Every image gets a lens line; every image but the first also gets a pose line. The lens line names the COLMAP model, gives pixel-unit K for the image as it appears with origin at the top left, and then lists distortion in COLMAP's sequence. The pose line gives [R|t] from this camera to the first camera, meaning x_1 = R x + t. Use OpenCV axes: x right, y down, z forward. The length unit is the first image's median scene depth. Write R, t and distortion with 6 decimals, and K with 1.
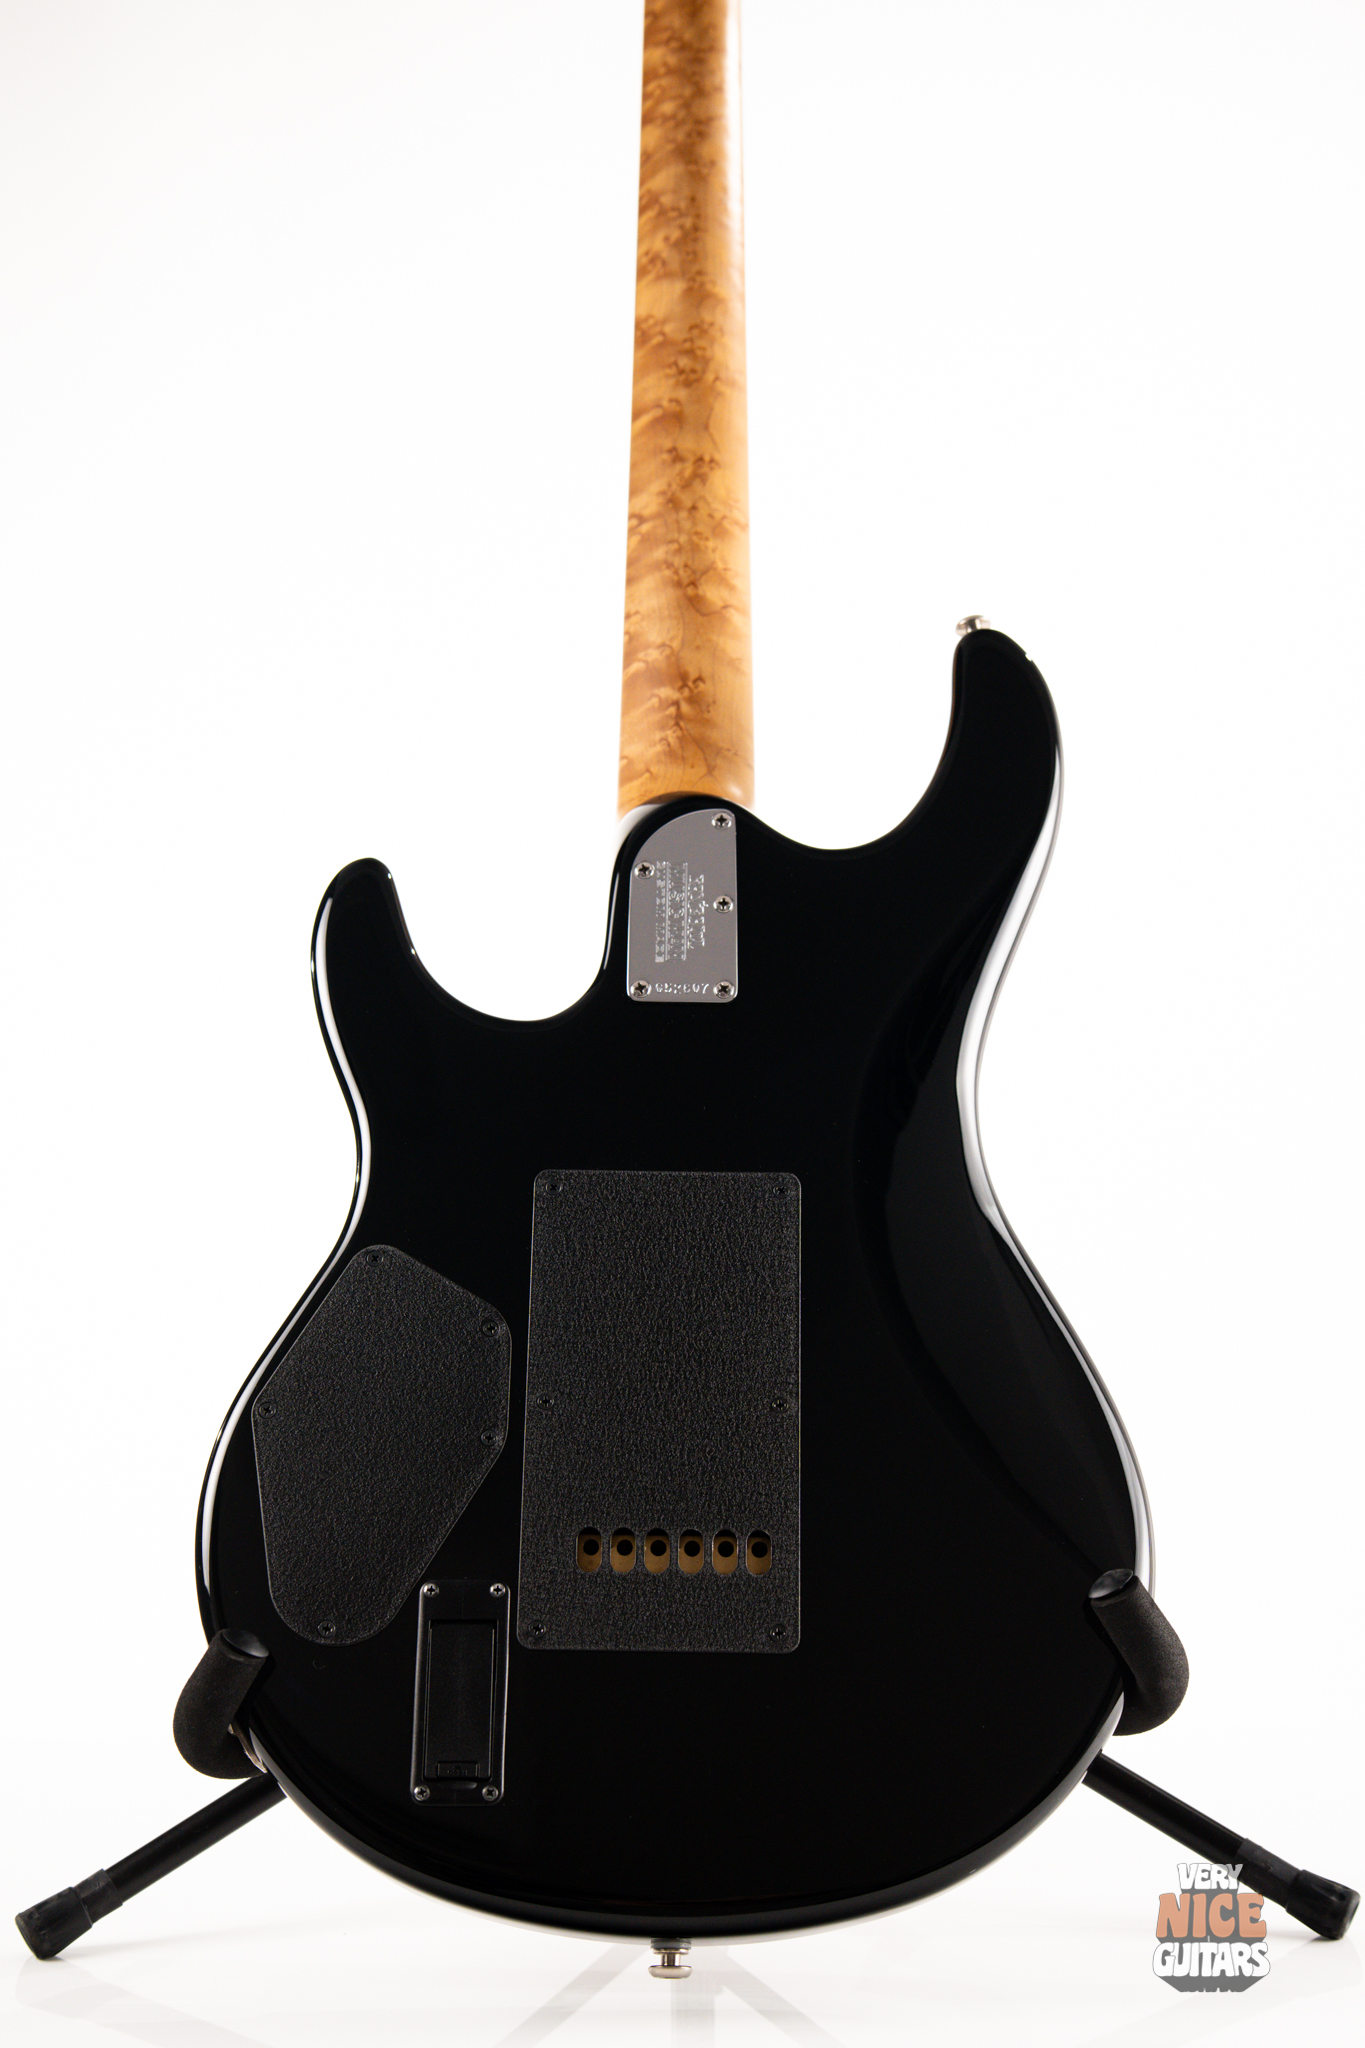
lens RADIAL K [[2933.3, 0, 682.5], [0, 2933.3, 1024.0], [0, 0, 1]] dist [0.115145, -0.454004]
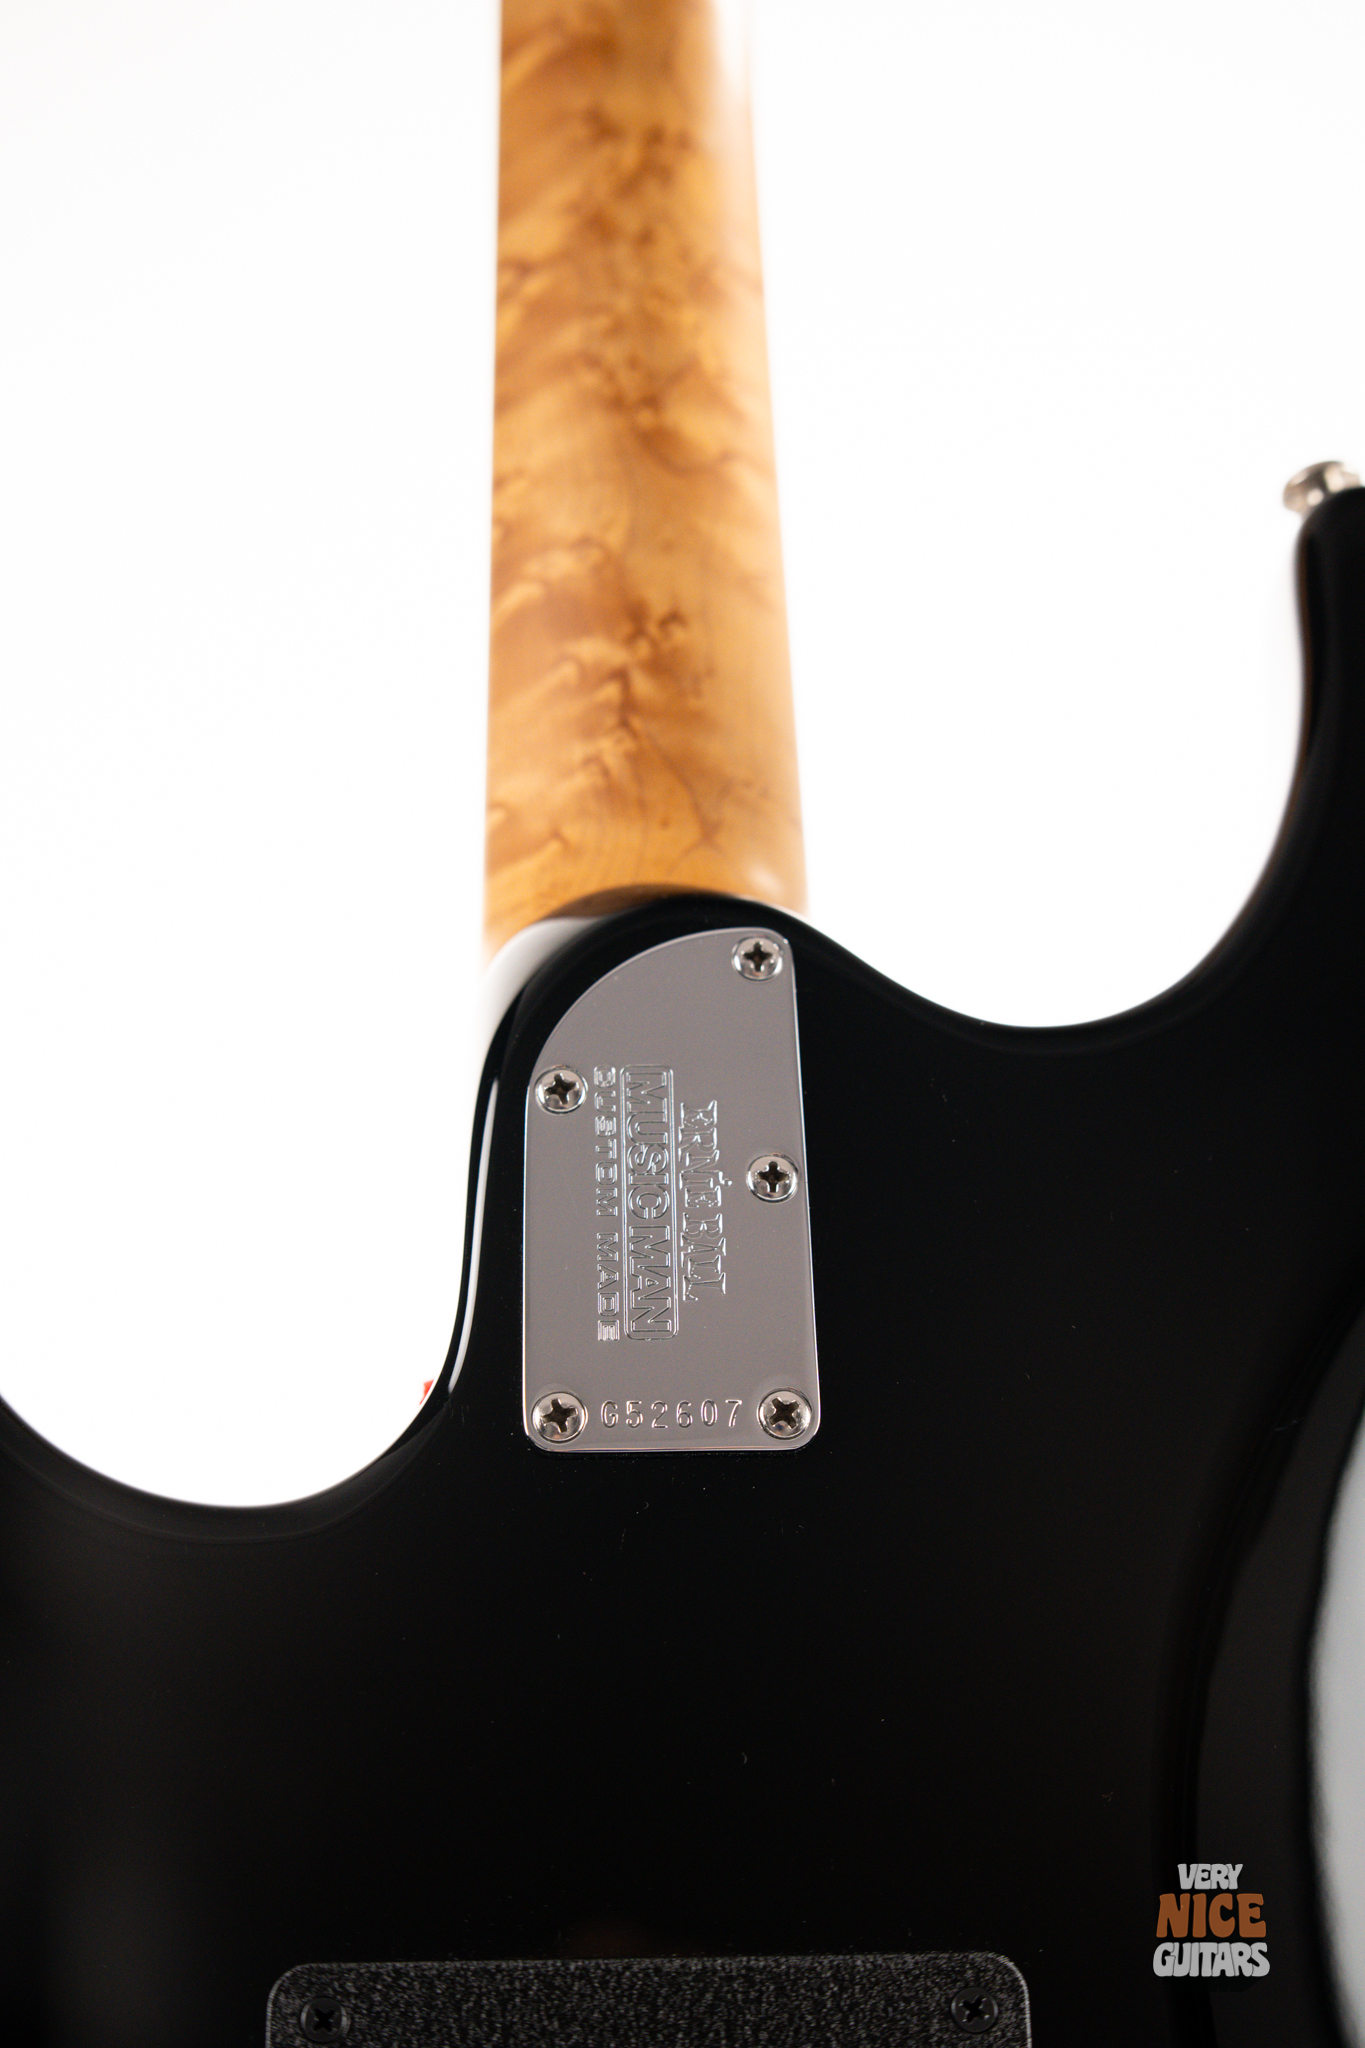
lens RADIAL K [[2933.3, 0, 682.5], [0, 2933.3, 1024.0], [0, 0, 1]] dist [0.115145, -0.454004]
pose [[0.998390, -0.015733, 0.054501, -0.016866], [0.017460, 0.999355, -0.031369, -0.045967], [-0.053973, 0.032270, 0.998021, 0.581080]]
